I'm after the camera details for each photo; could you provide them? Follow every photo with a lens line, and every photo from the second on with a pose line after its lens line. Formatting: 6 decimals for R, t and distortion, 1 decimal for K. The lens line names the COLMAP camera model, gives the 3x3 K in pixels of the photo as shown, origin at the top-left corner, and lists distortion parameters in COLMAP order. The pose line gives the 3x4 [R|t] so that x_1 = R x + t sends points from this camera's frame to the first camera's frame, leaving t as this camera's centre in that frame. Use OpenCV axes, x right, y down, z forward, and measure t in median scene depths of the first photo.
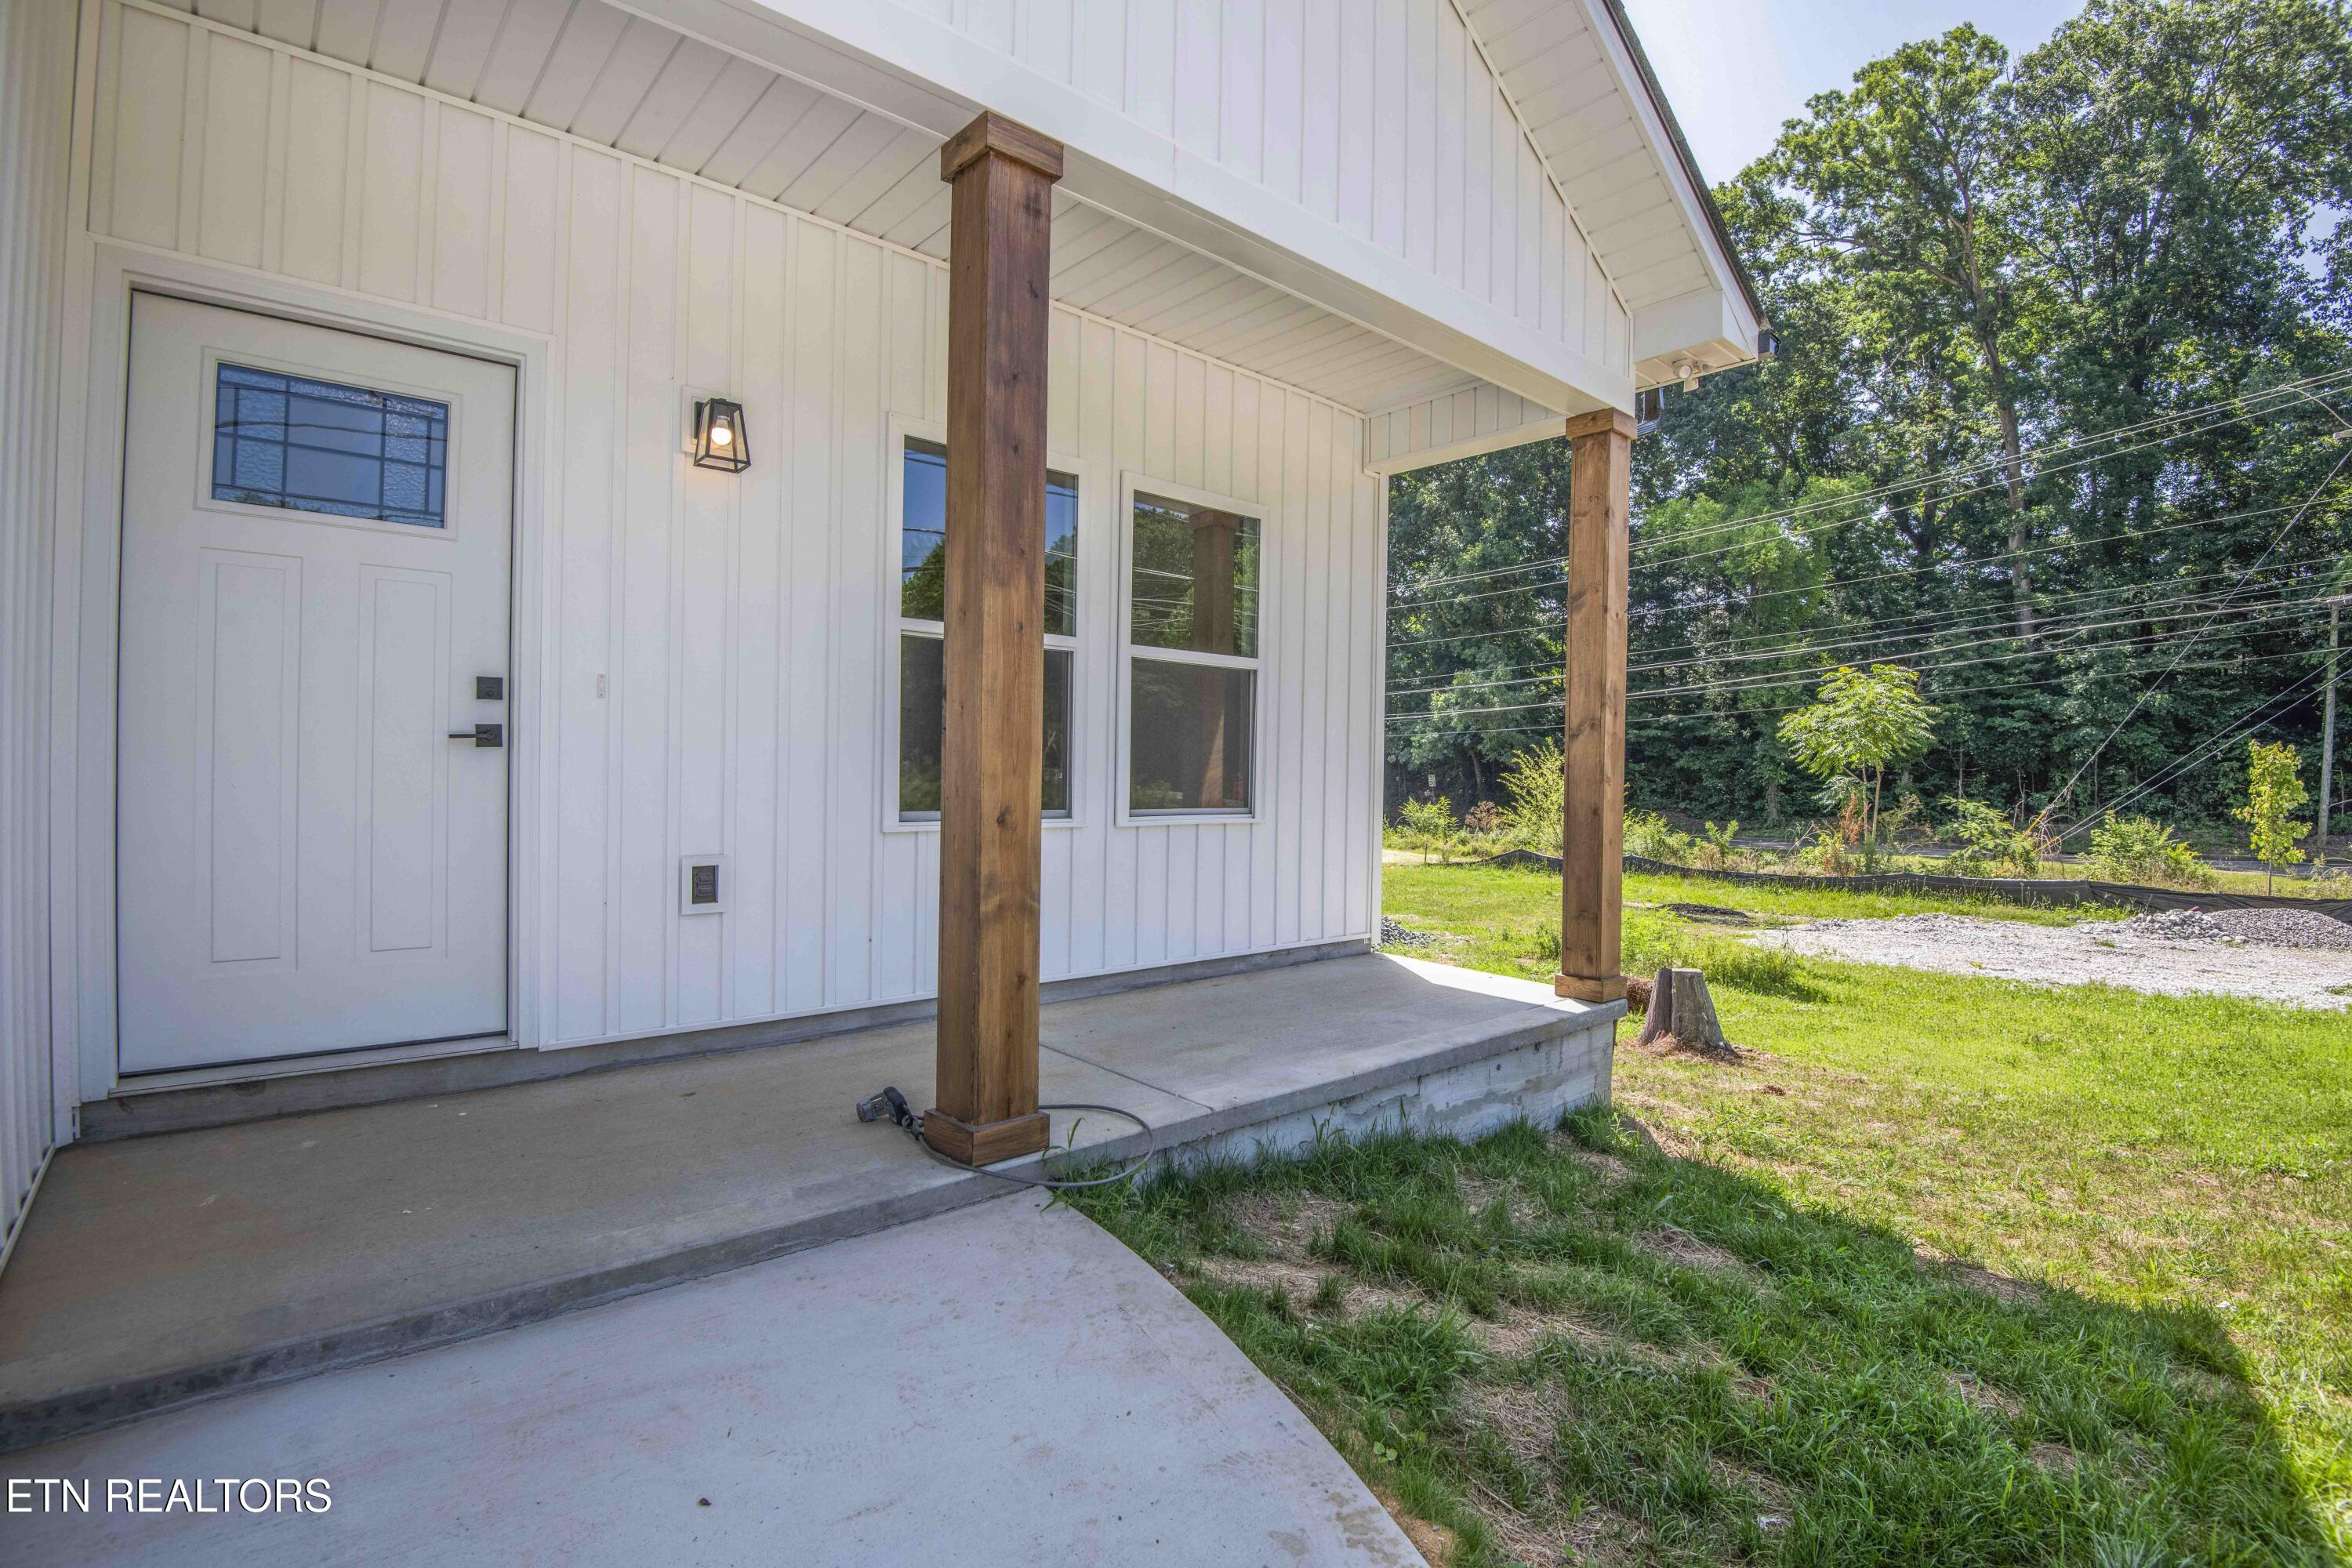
lens RADIAL K [[1090.5, 0, 1188.0], [0, 1090.5, 780.3], [0, 0, 1]] dist [-0.029787, -0.008450]
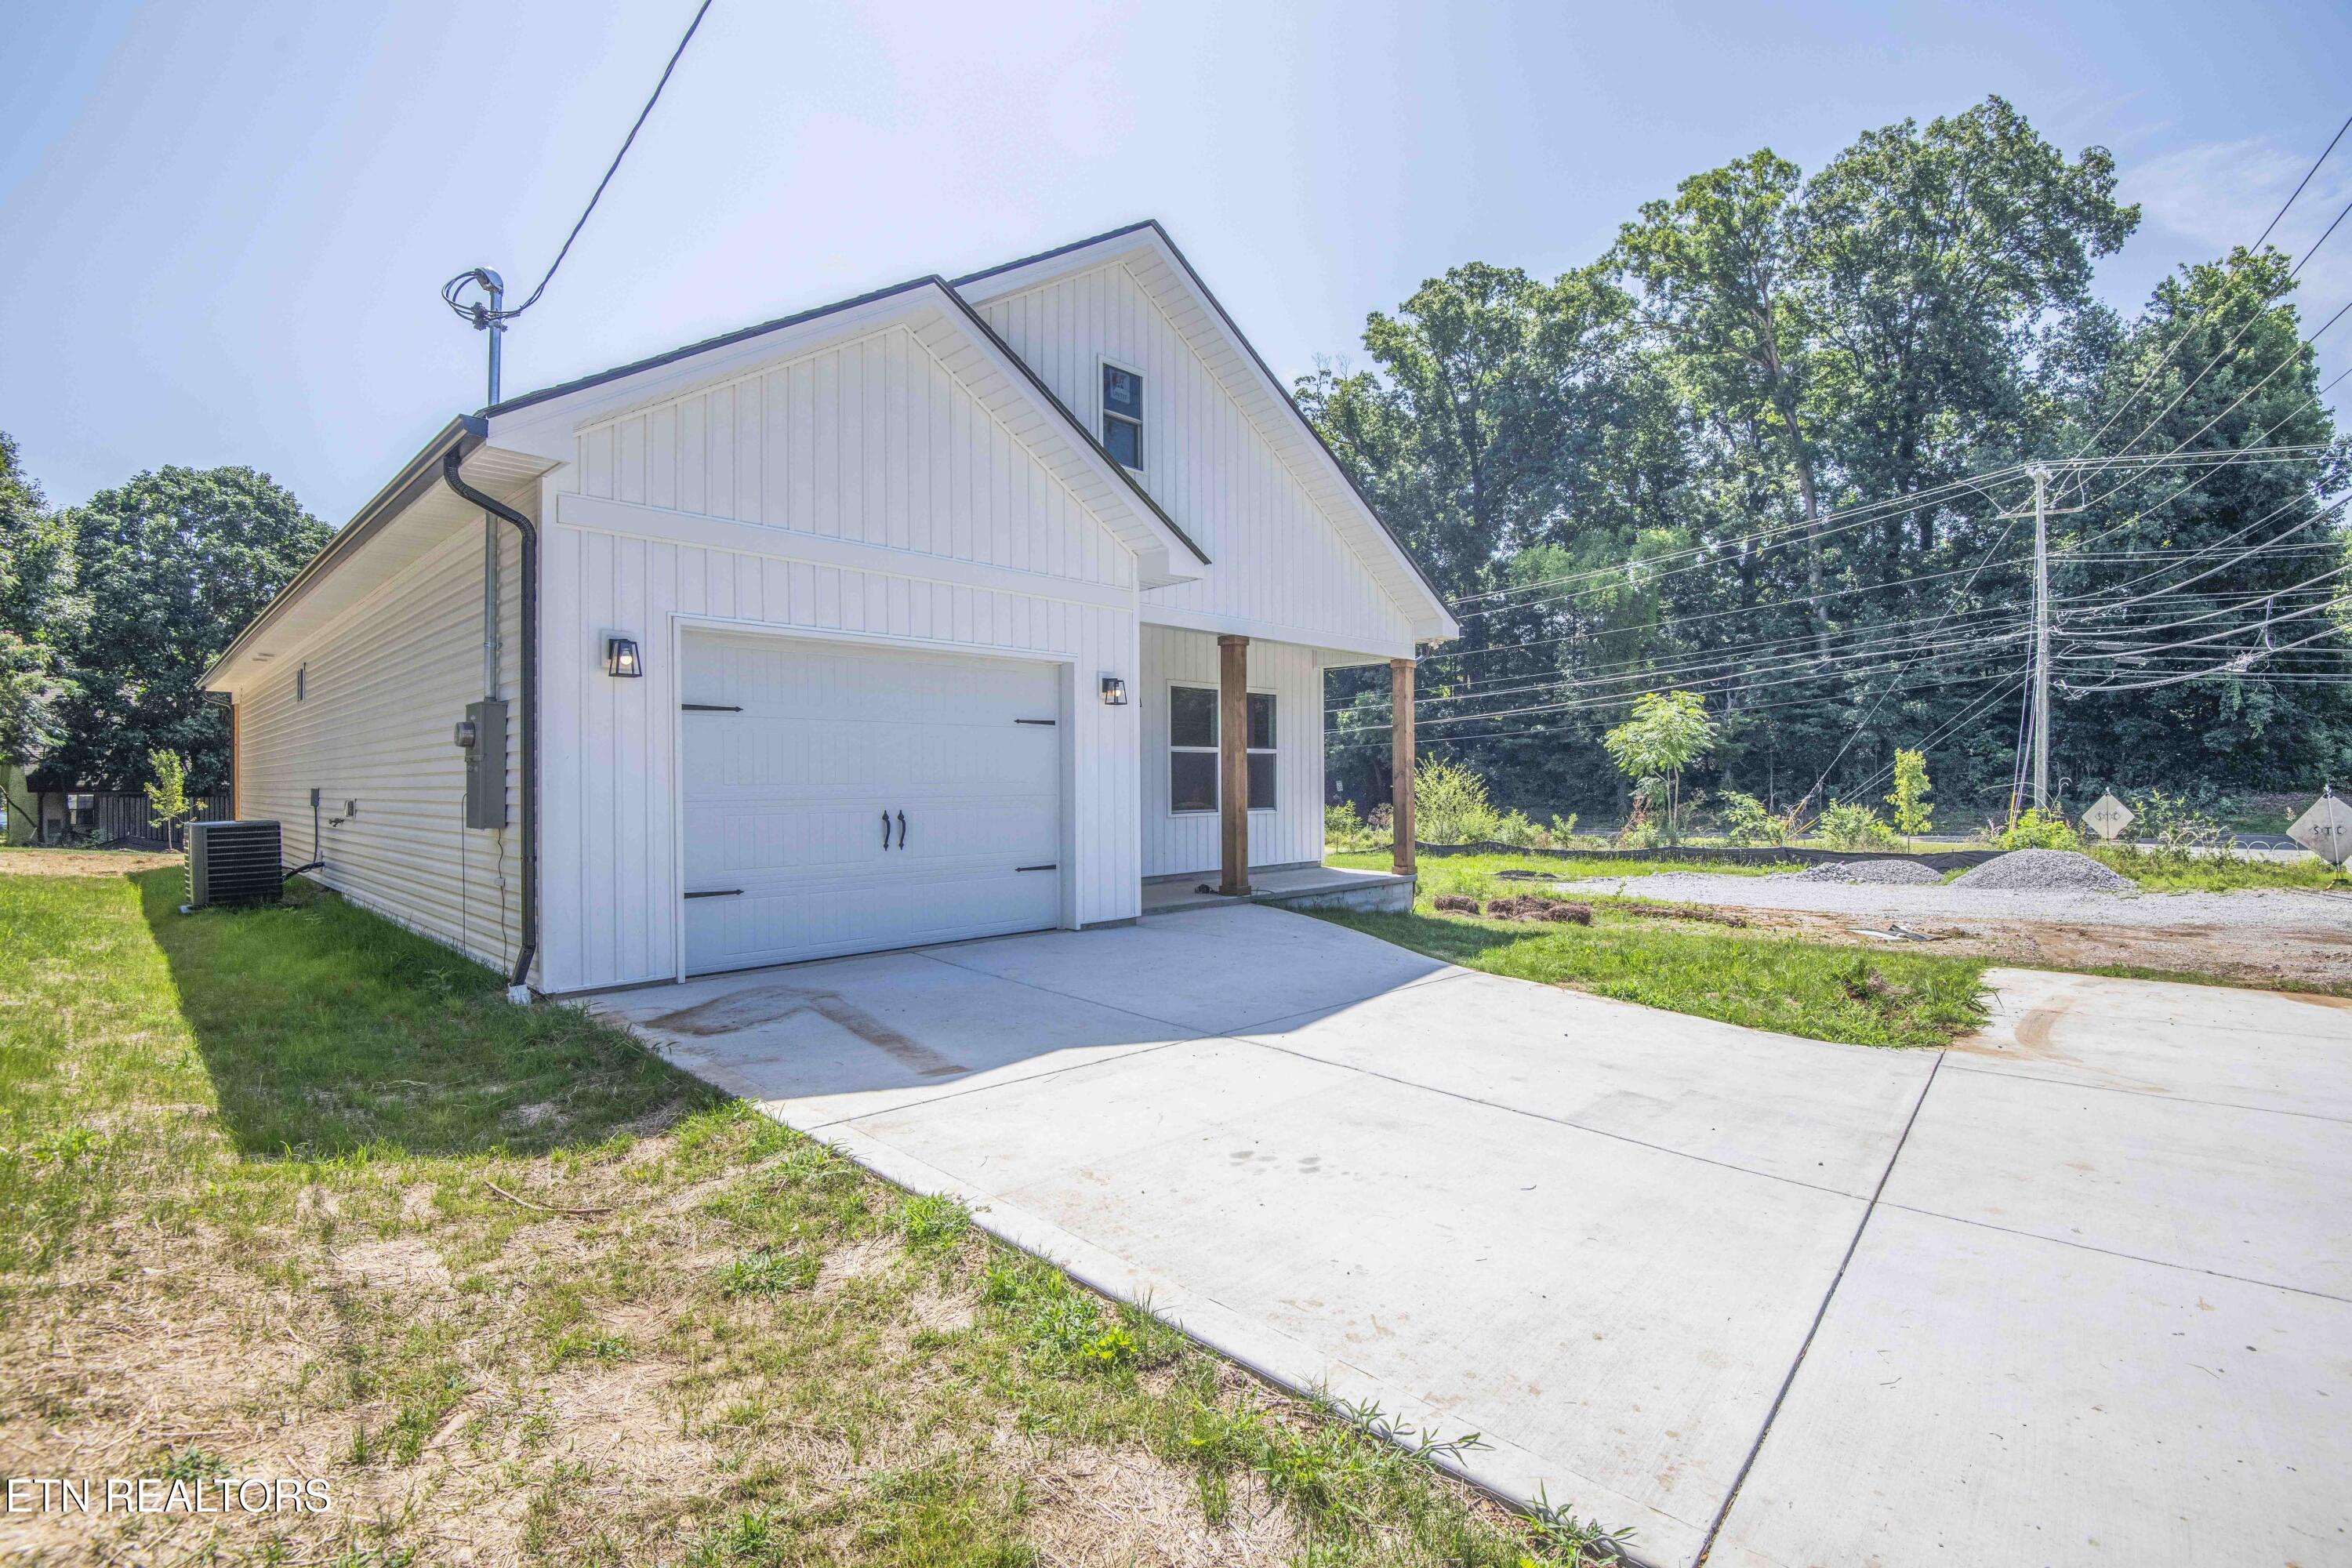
lens RADIAL K [[1090.5, 0, 1193.9], [0, 1090.5, 779.4], [0, 0, 1]] dist [-0.029787, -0.008450]
pose [[0.995822, -0.022377, 0.088527, -0.100902], [0.023098, 0.999708, -0.007126, -0.007622], [-0.088342, 0.009141, 0.996048, -0.433240]]
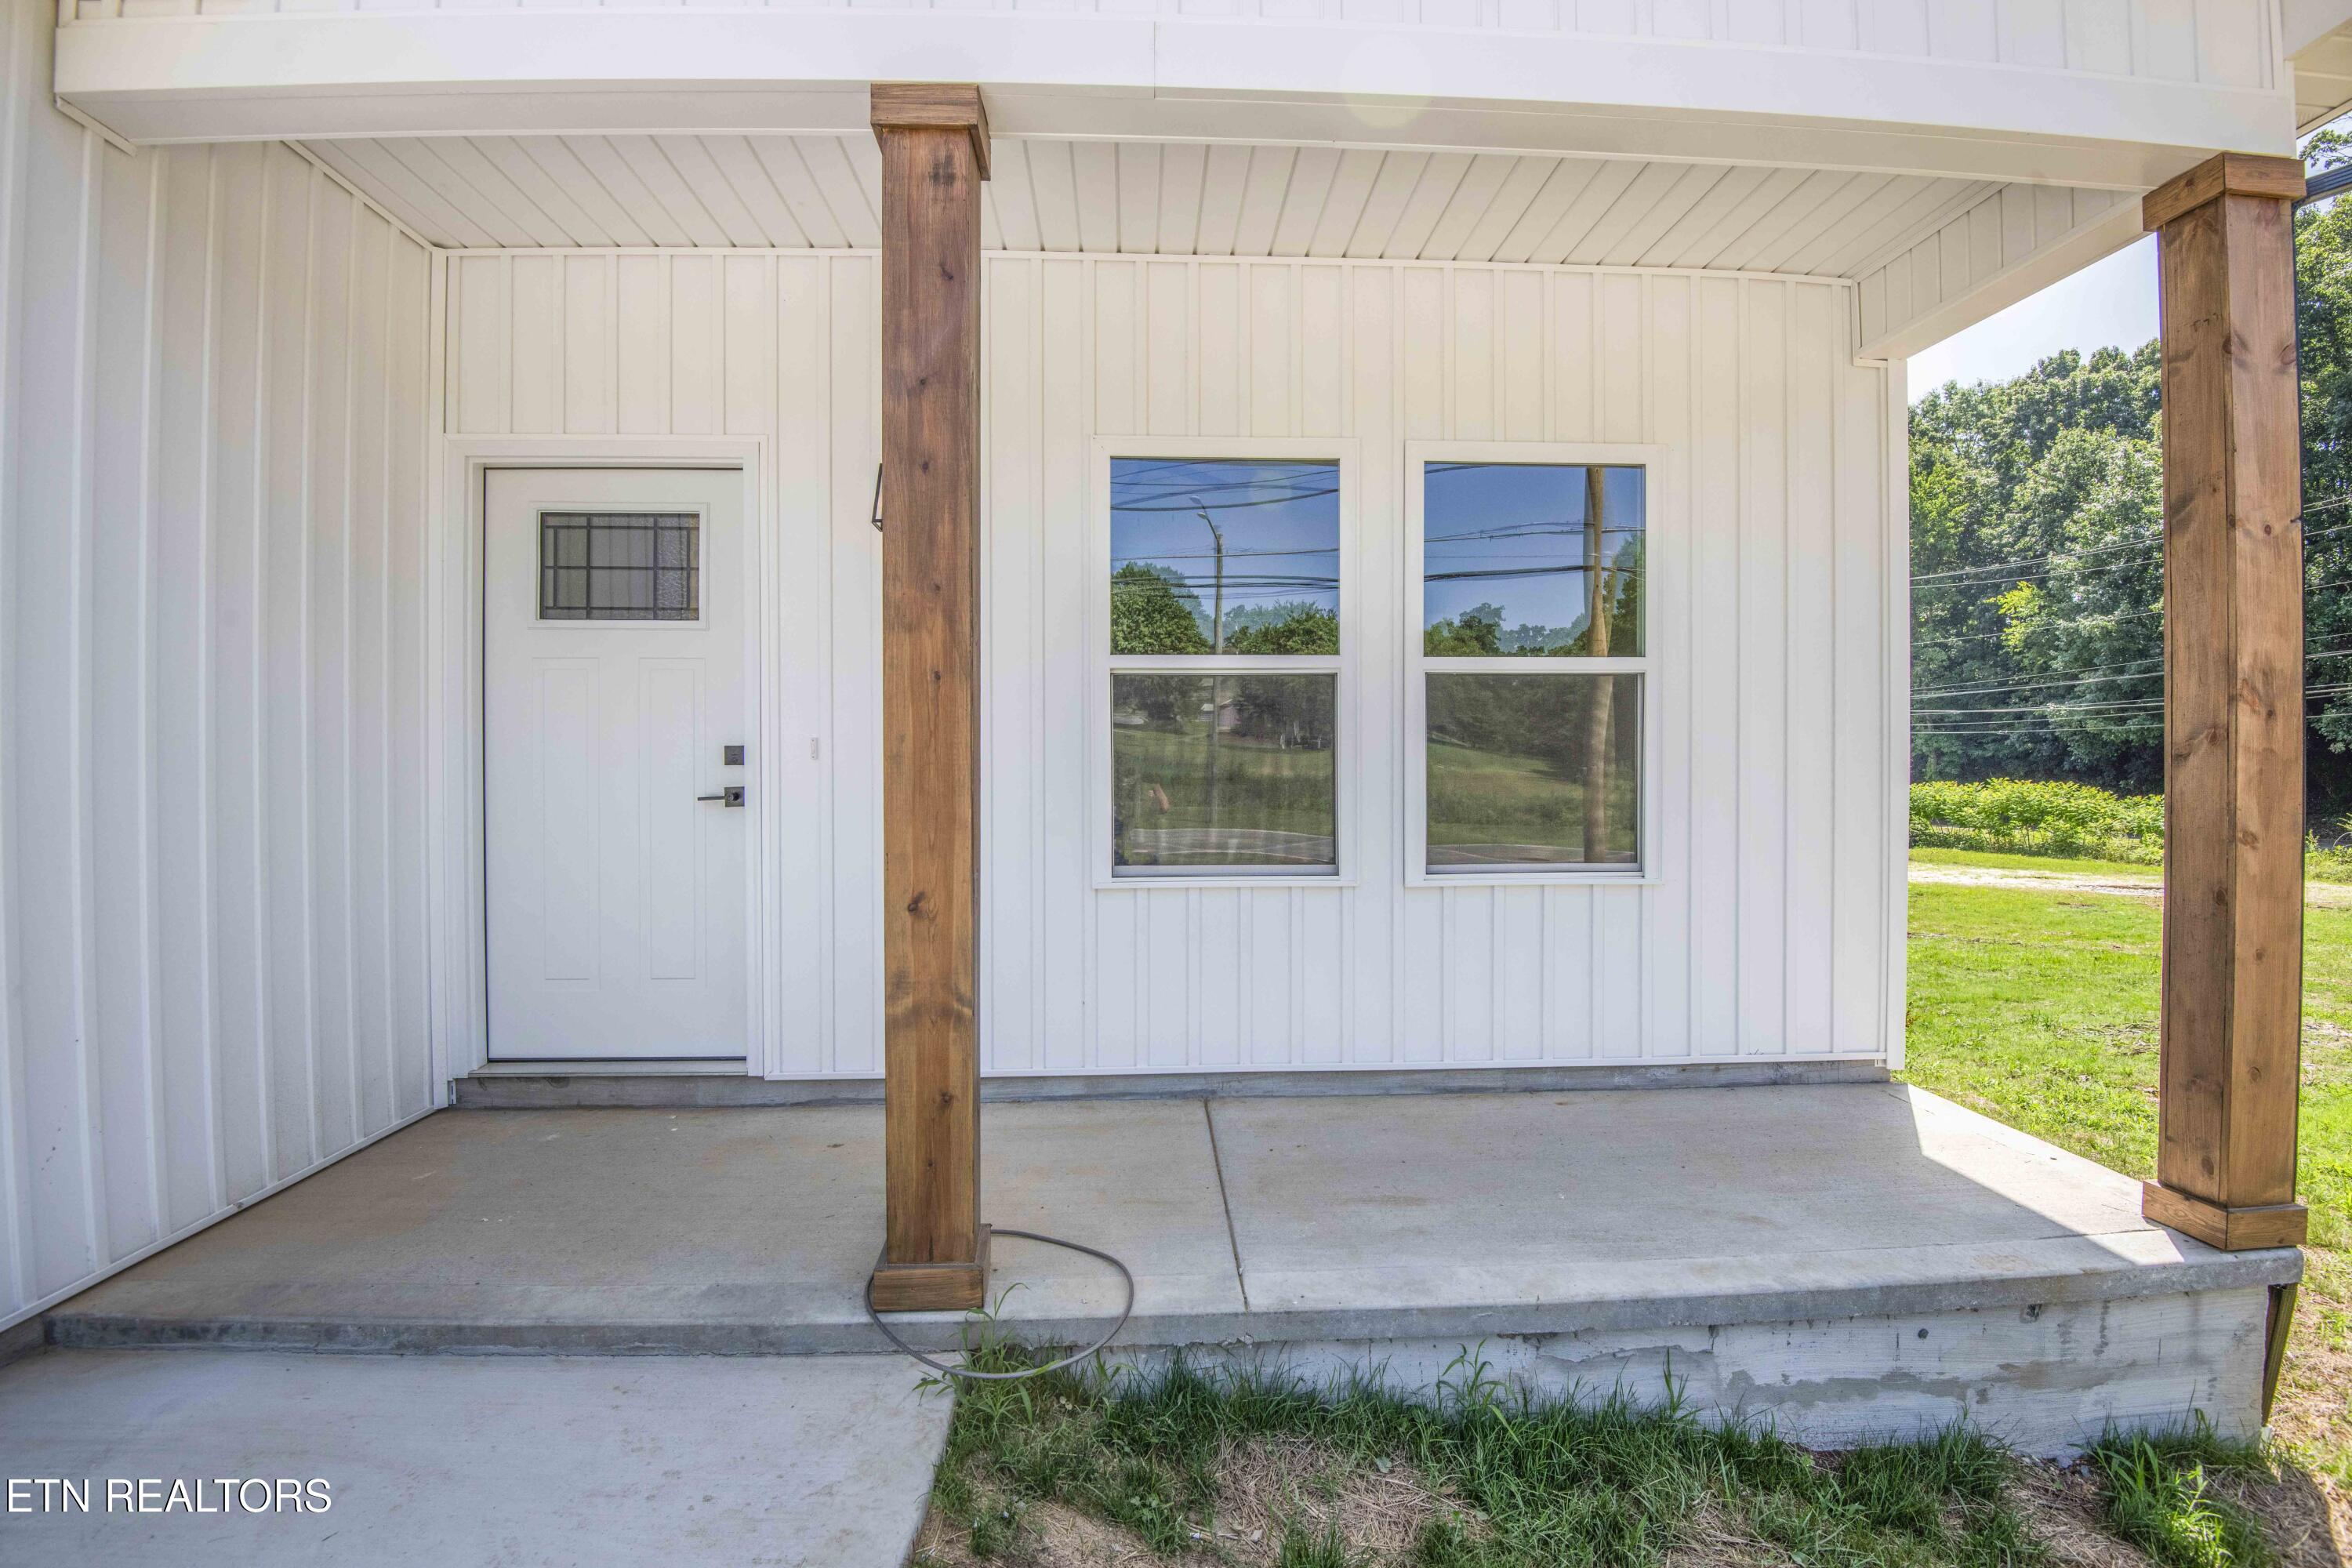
lens RADIAL K [[1090.5, 0, 1178.1], [0, 1090.5, 776.7], [0, 0, 1]] dist [-0.029787, -0.008450]
pose [[0.781297, -0.014746, -0.623985, 0.075244], [0.010684, 0.999890, -0.010252, -0.007946], [0.624068, 0.001343, 0.781369, 0.068053]]
